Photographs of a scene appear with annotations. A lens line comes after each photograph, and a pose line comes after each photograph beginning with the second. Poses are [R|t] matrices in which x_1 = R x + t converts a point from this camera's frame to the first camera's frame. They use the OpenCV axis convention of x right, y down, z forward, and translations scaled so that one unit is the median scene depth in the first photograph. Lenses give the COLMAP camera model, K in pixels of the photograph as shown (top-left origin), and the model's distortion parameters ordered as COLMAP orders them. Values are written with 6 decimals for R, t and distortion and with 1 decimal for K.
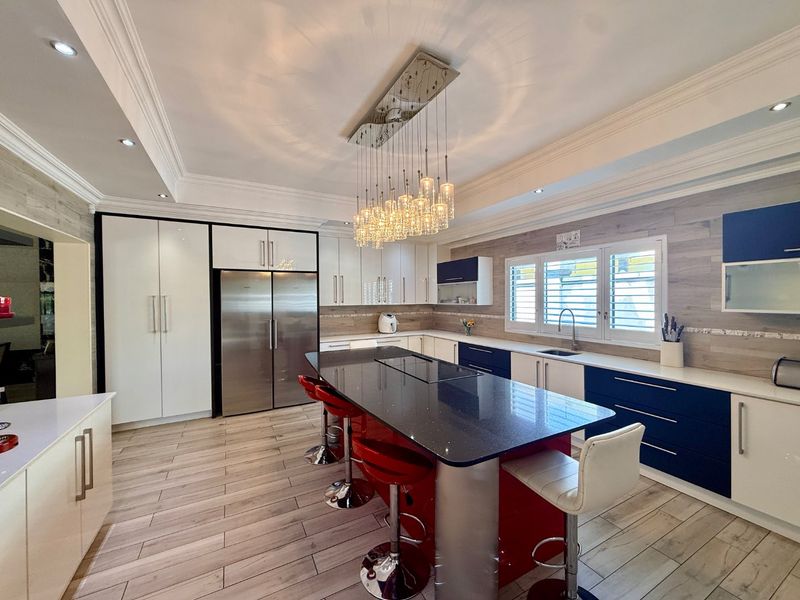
lens RADIAL K [[322.8, 0, 398.2], [0, 322.8, 298.8], [0, 0, 1]] dist [0.001806, 0.000193]
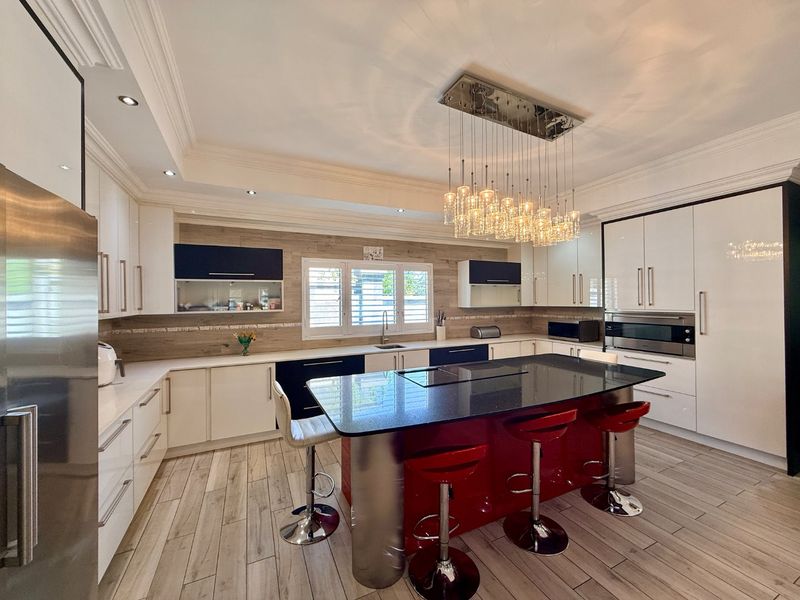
lens RADIAL K [[322.8, 0, 397.1], [0, 322.8, 299.0], [0, 0, 1]] dist [0.001806, 0.000193]
pose [[0.036403, 0.000766, 0.999337, -0.630885], [0.008890, 0.999960, -0.001091, -0.009491], [-0.999298, 0.008924, 0.036395, 0.825500]]
